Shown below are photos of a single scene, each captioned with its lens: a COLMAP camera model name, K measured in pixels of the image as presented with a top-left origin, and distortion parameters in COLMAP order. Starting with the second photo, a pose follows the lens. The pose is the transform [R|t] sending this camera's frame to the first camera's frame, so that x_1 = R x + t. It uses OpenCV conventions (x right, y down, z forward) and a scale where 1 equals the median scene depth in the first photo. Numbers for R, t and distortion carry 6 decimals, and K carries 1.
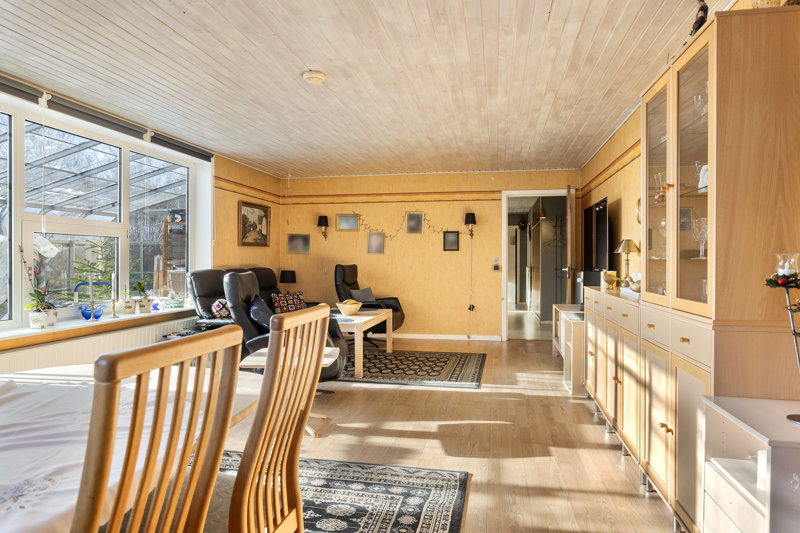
lens RADIAL K [[532.0, 0, 401.2], [0, 532.0, 260.7], [0, 0, 1]] dist [-0.000417, 0.000138]
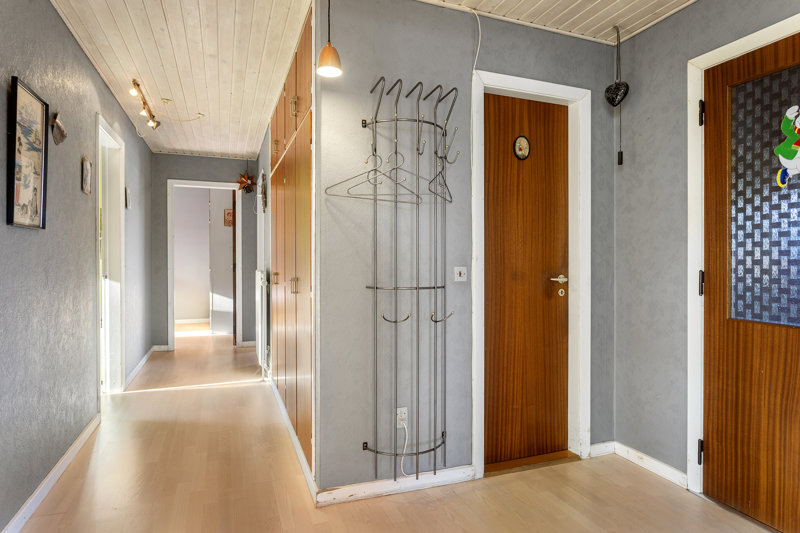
lens RADIAL K [[463.6, 0, 400.6], [0, 463.6, 264.1], [0, 0, 1]] dist [-0.007585, -0.001251]
pose [[0.859578, -0.007308, 0.510952, 0.272449], [0.002228, 0.999942, 0.010552, 0.001031], [-0.510999, -0.007932, 0.859544, 1.169369]]
